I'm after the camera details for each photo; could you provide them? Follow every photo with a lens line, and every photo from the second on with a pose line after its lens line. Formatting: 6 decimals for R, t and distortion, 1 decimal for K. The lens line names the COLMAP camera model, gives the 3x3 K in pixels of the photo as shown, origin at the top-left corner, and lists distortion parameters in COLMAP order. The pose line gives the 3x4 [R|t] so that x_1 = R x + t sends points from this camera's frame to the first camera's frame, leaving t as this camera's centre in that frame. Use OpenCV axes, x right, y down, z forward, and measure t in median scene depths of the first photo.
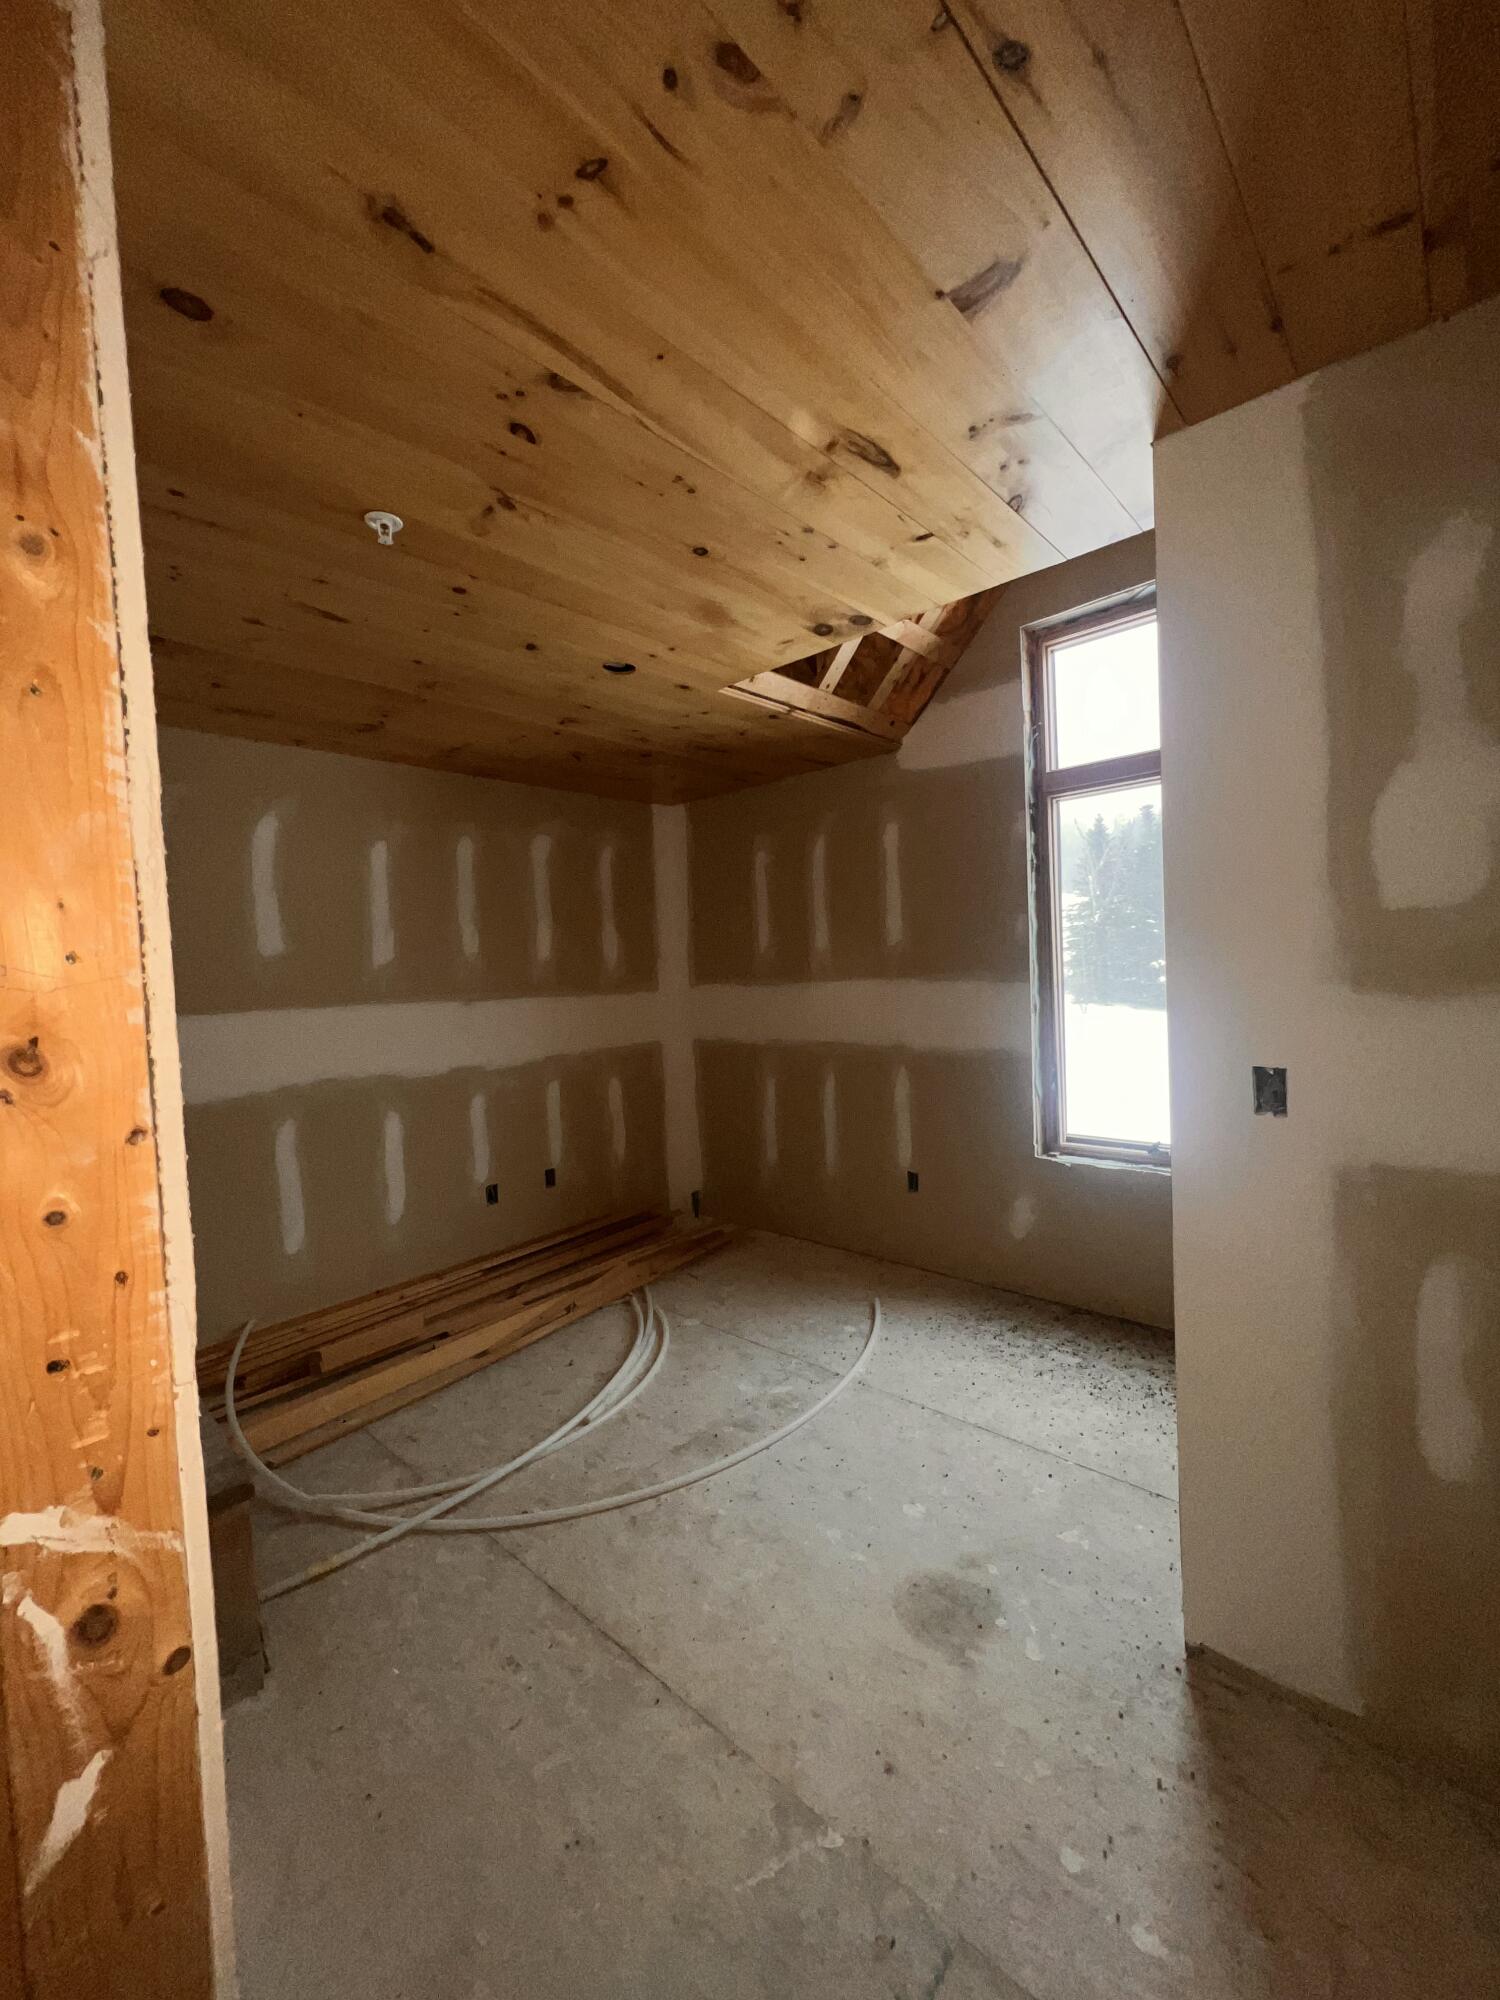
lens RADIAL K [[796.8, 0, 755.3], [0, 796.8, 998.8], [0, 0, 1]] dist [-0.000819, -0.000023]
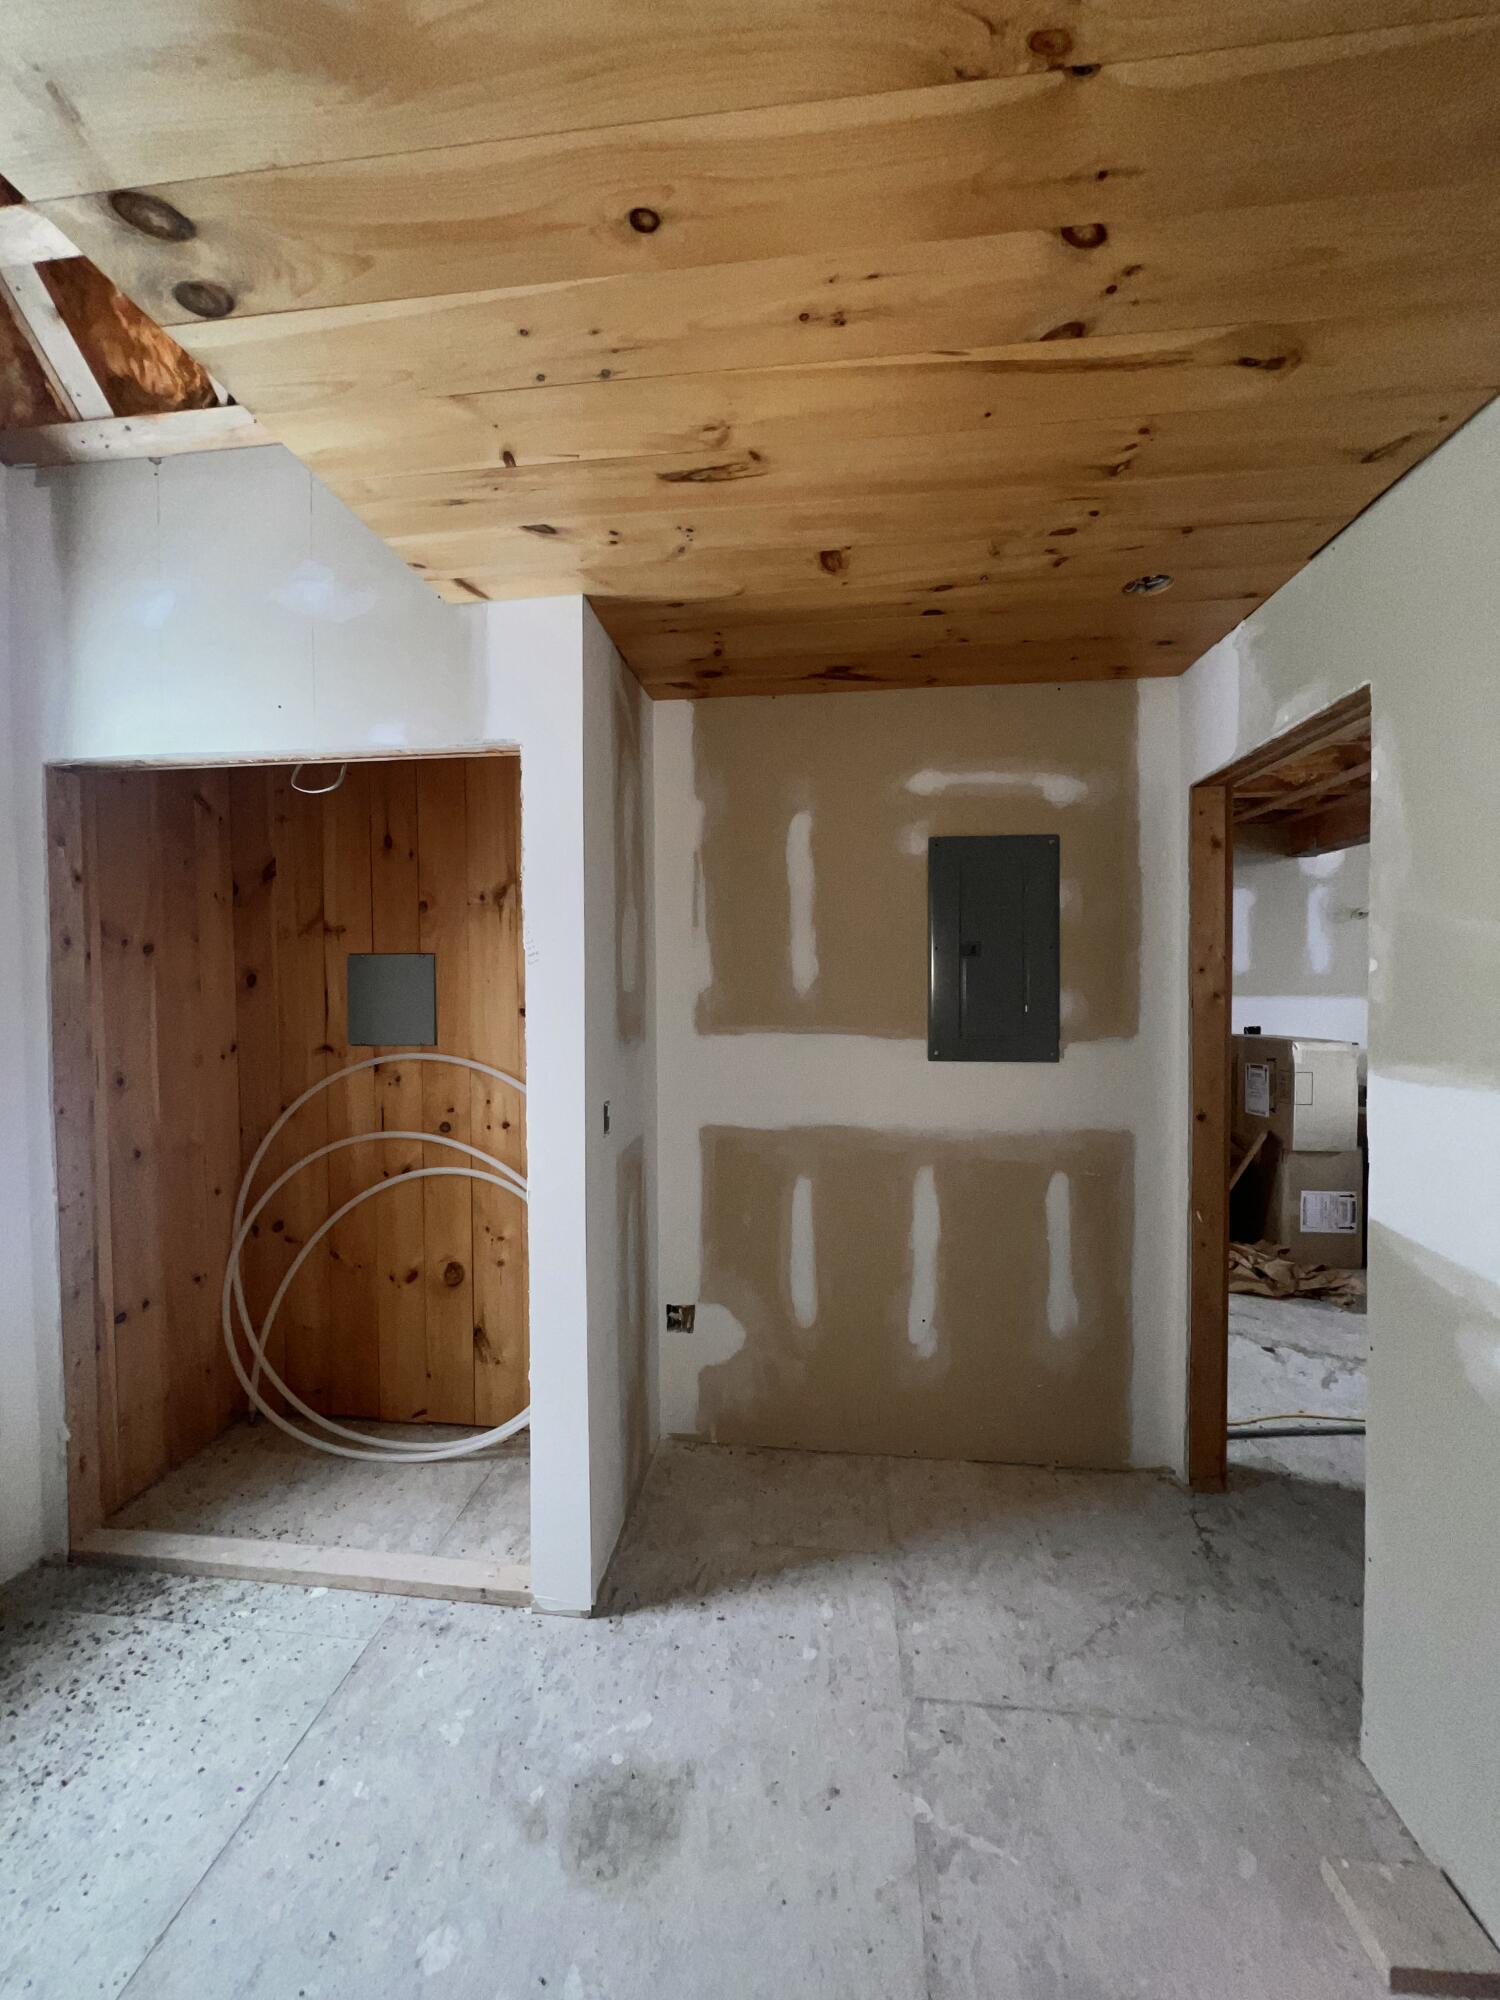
lens RADIAL K [[796.8, 0, 753.8], [0, 796.8, 997.5], [0, 0, 1]] dist [-0.000819, -0.000023]
pose [[-0.576306, 0.026844, 0.816793, -0.587773], [0.065749, 0.997744, 0.013599, -0.084225], [-0.814585, 0.061540, -0.576770, 1.465981]]
